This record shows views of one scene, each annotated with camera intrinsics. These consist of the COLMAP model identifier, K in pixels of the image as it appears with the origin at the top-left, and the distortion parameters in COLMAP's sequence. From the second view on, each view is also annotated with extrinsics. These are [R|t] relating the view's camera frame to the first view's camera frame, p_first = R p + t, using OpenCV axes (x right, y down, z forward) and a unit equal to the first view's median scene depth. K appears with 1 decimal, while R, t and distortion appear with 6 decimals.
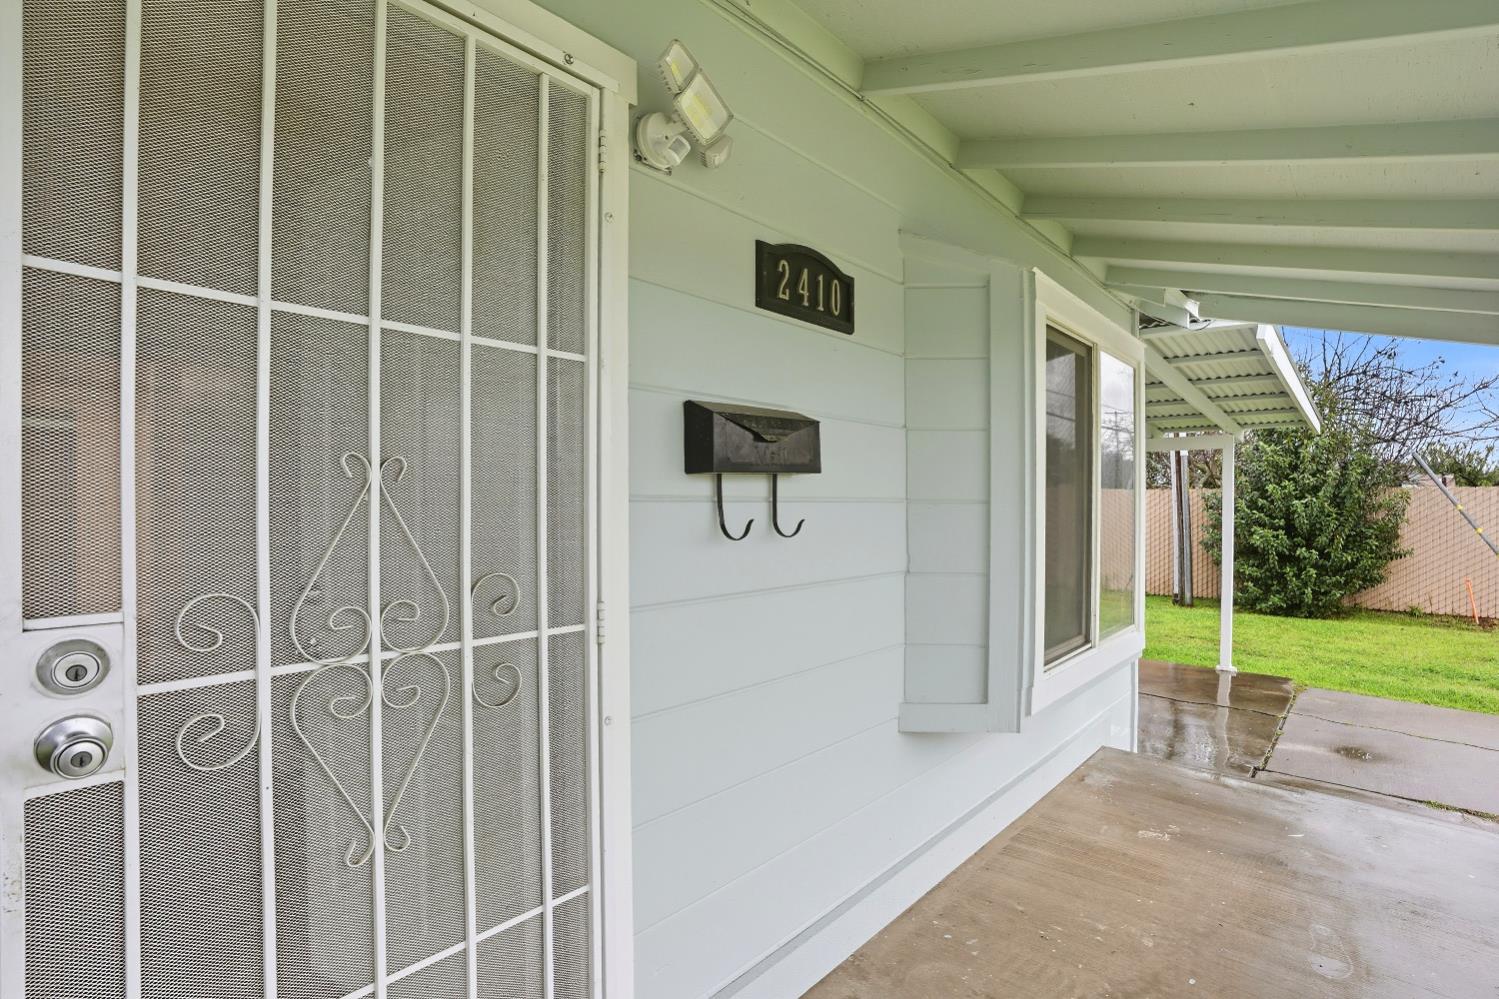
lens RADIAL K [[718.7, 0, 750.9], [0, 718.7, 490.1], [0, 0, 1]] dist [-0.064883, 0.023221]
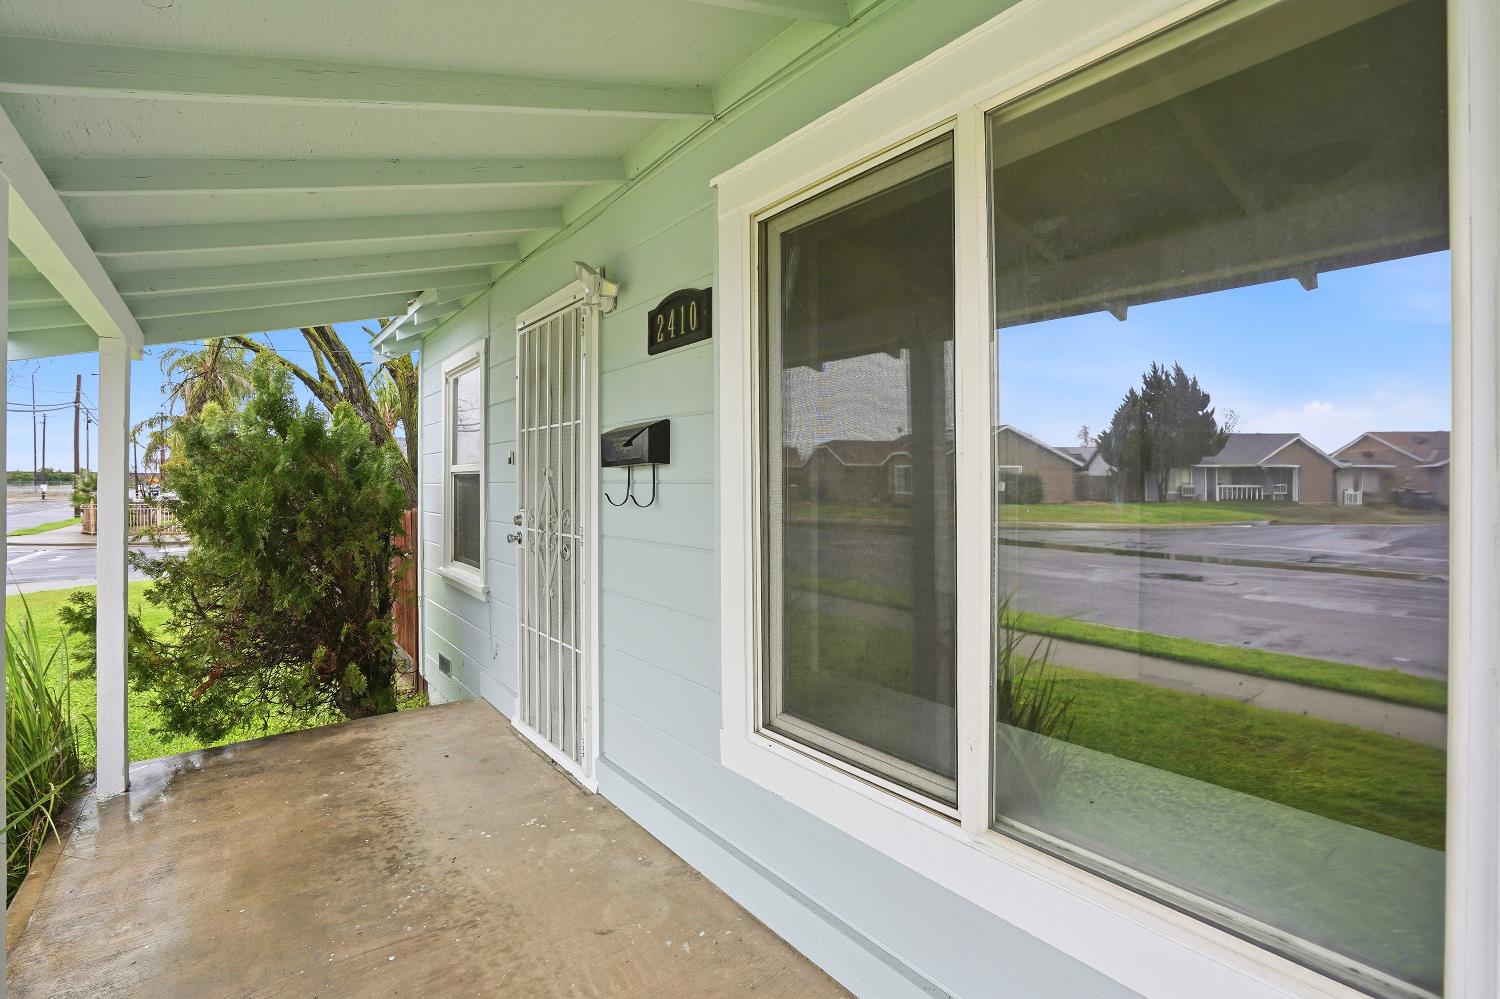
lens RADIAL K [[719.2, 0, 751.4], [0, 719.2, 490.1], [0, 0, 1]] dist [-0.064883, 0.023221]
pose [[-0.197559, -0.001688, -0.980290, 1.405446], [-0.000359, 0.999999, -0.001650, 0.031288], [0.980291, 0.000026, -0.197559, 1.453232]]
